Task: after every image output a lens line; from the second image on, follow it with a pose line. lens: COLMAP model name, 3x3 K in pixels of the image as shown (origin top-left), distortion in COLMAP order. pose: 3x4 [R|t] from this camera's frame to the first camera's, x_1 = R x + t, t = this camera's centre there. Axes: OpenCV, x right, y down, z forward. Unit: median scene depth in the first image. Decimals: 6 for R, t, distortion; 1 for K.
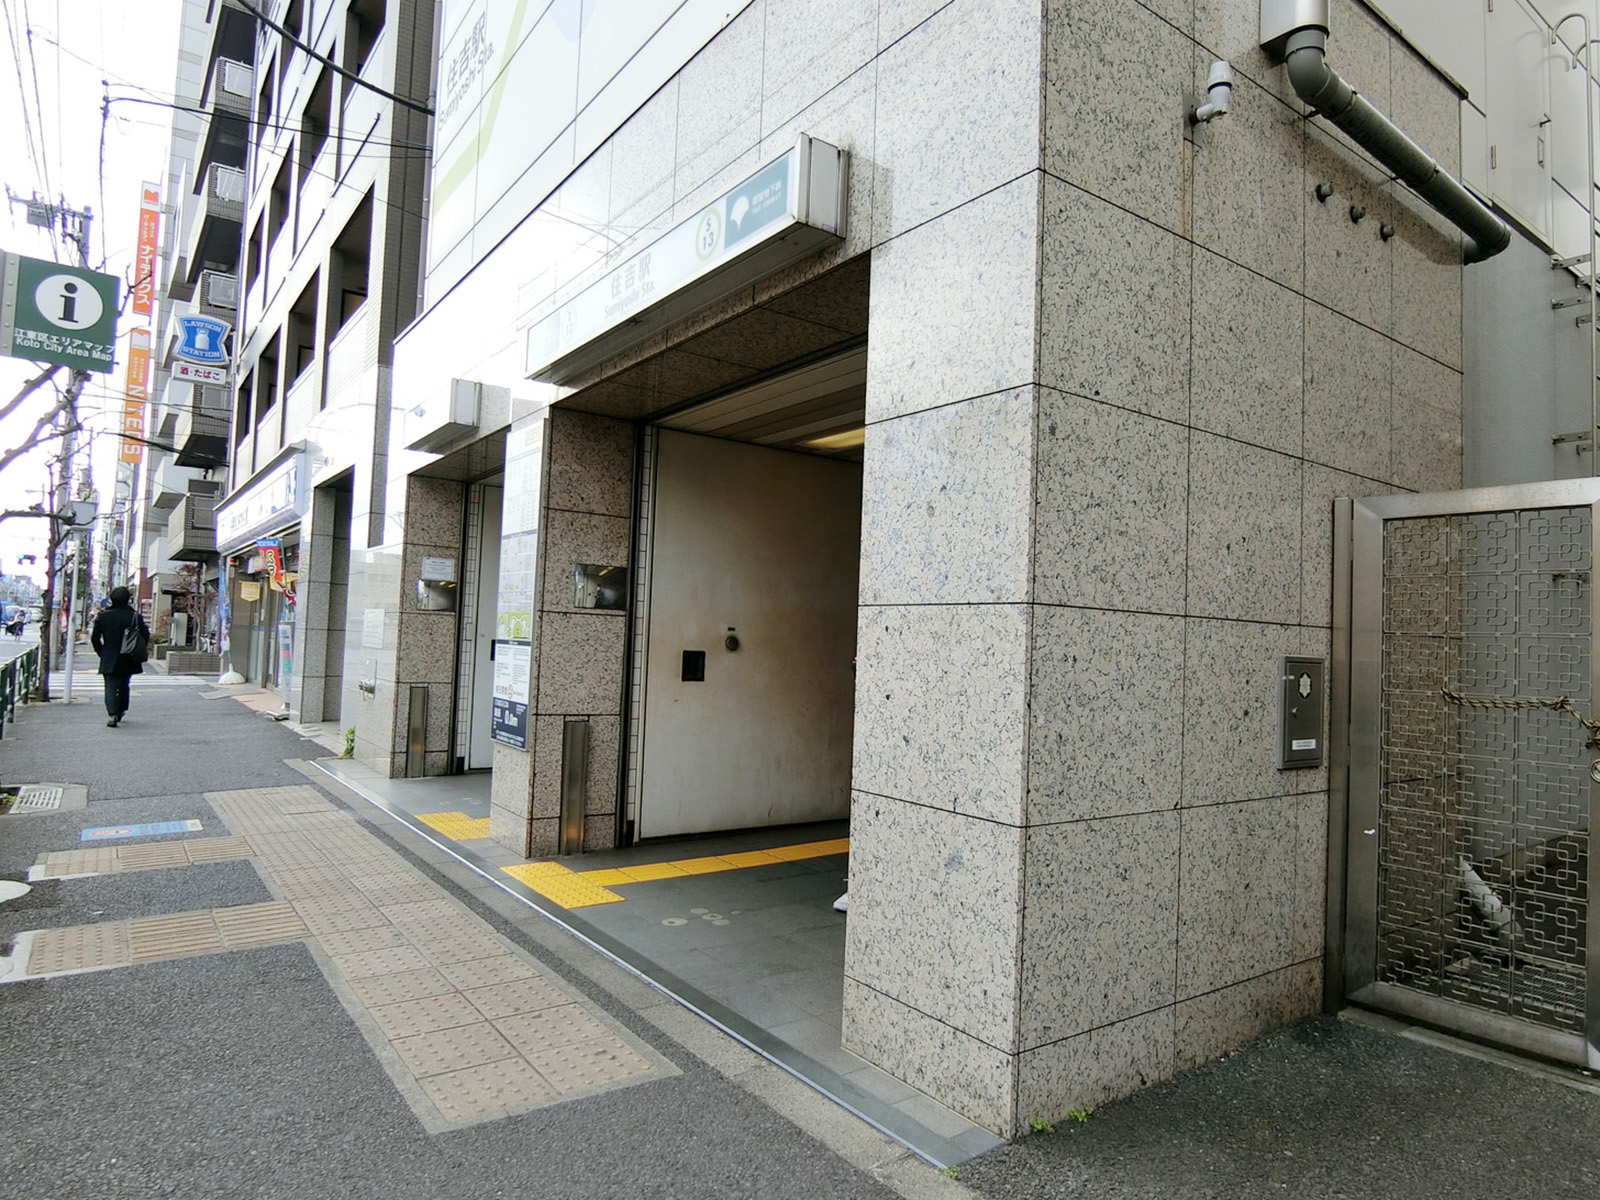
lens RADIAL K [[963.1, 0, 800.0], [0, 963.1, 600.0], [0, 0, 1]] dist [0.000841, 0.000525]
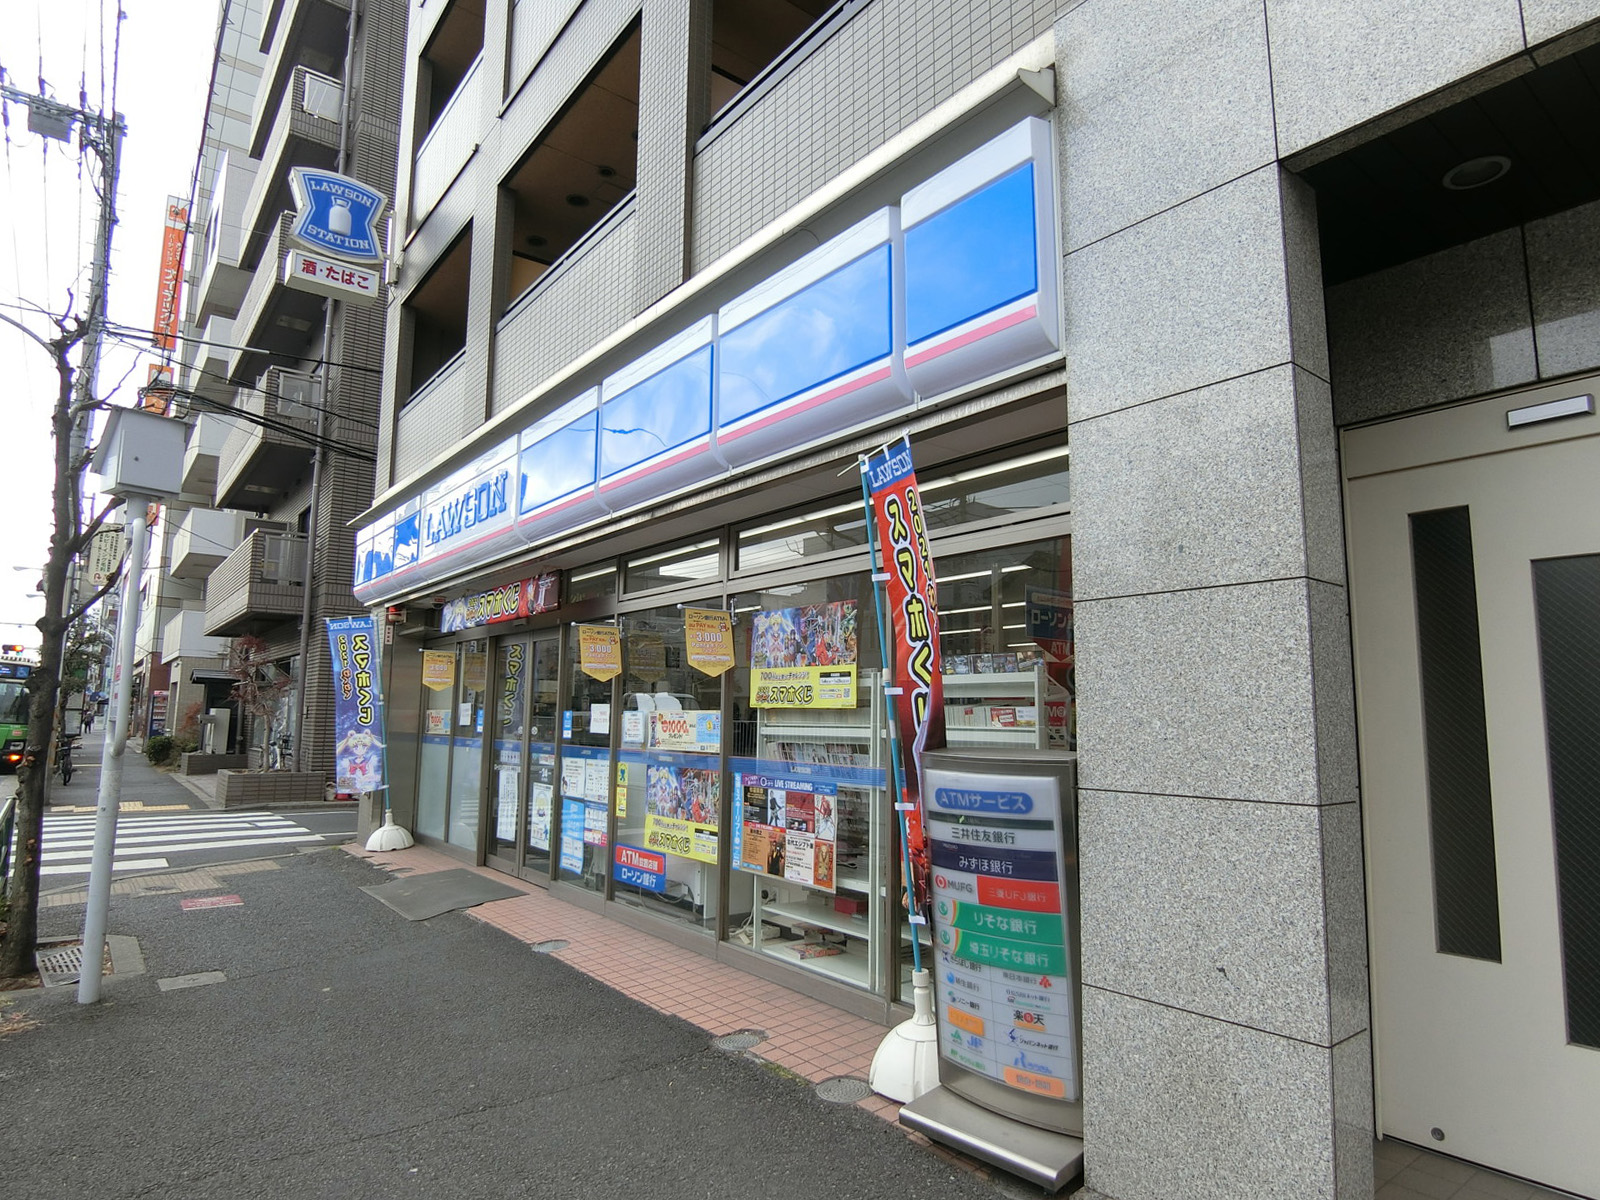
lens RADIAL K [[924.1, 0, 800.0], [0, 924.1, 600.0], [0, 0, 1]] dist [-0.004323, -0.001331]
pose [[0.999218, -0.023730, 0.031631, -0.291057], [0.026224, 0.996377, -0.080905, -0.000445], [-0.029597, 0.081672, 0.996220, 0.370884]]
